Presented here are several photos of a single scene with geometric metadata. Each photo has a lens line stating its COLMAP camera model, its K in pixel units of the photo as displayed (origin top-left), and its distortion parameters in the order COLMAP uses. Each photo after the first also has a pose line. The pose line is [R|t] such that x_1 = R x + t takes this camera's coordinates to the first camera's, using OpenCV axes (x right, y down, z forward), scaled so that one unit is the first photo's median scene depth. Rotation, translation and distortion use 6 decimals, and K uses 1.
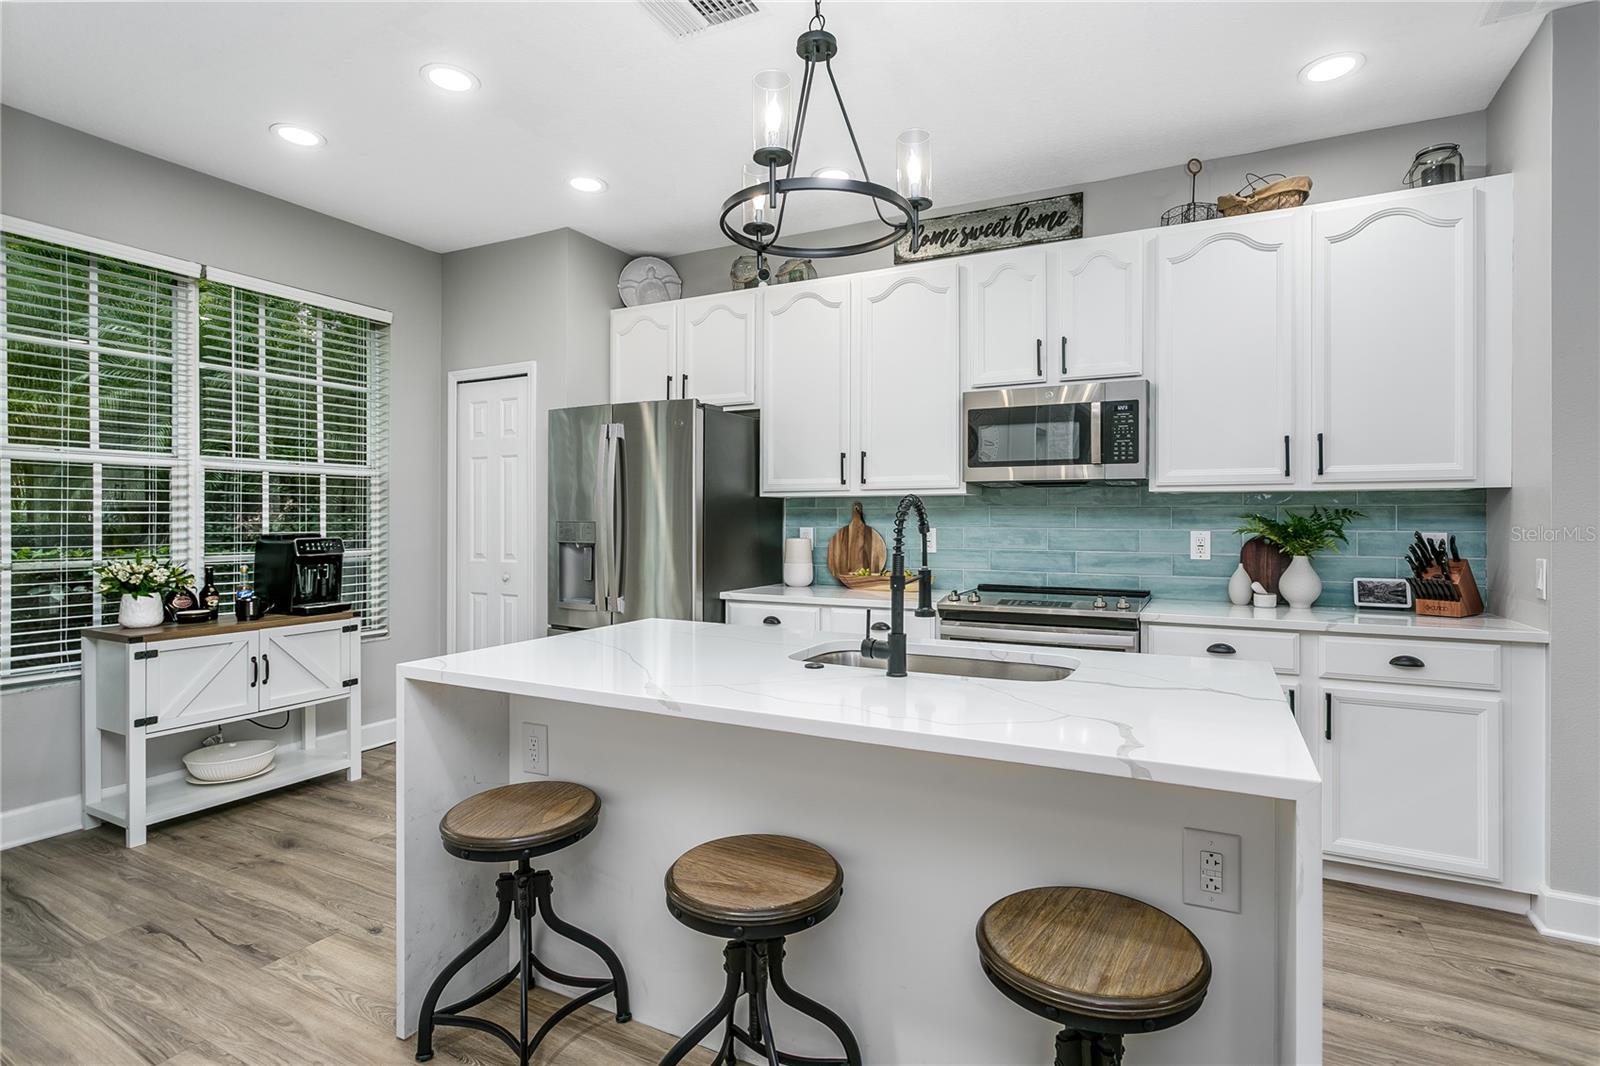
lens RADIAL K [[797.8, 0, 801.6], [0, 797.8, 518.5], [0, 0, 1]] dist [-0.012322, 0.005507]
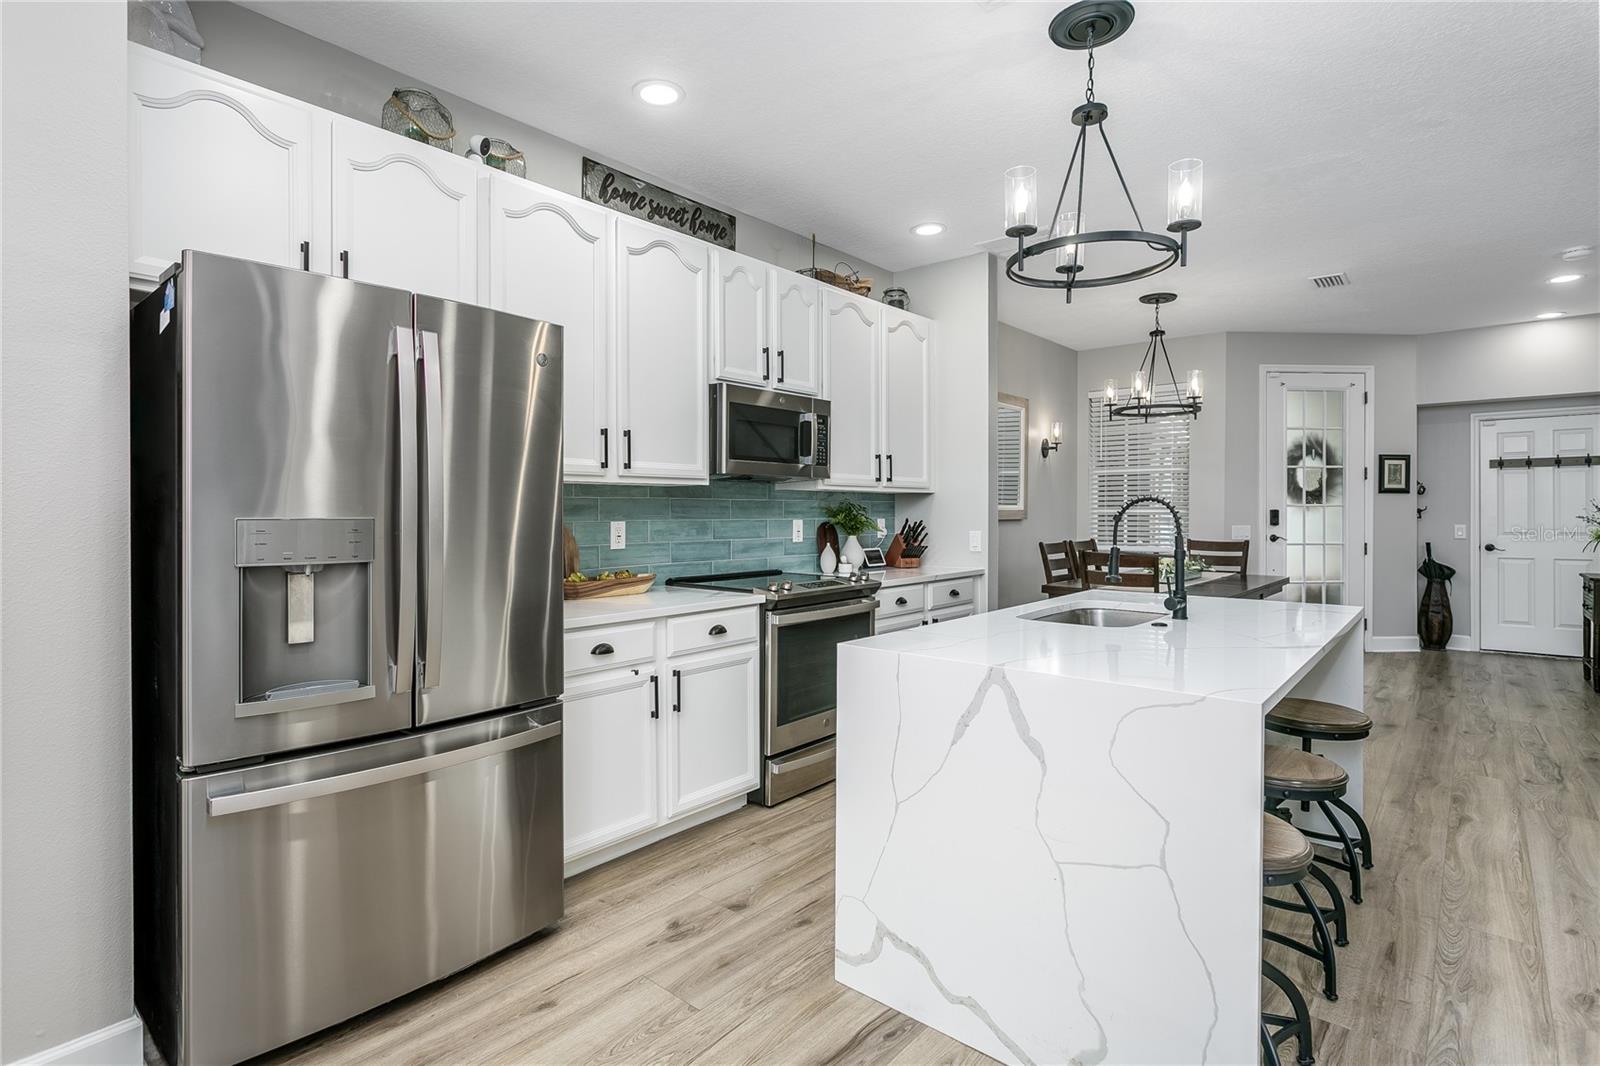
lens RADIAL K [[797.8, 0, 783.0], [0, 797.8, 520.3], [0, 0, 1]] dist [-0.012322, 0.005507]
pose [[0.237495, -0.014087, 0.971287, -0.758433], [0.001190, 0.999898, 0.014211, -0.002234], [-0.971388, -0.002219, 0.237488, 0.706517]]
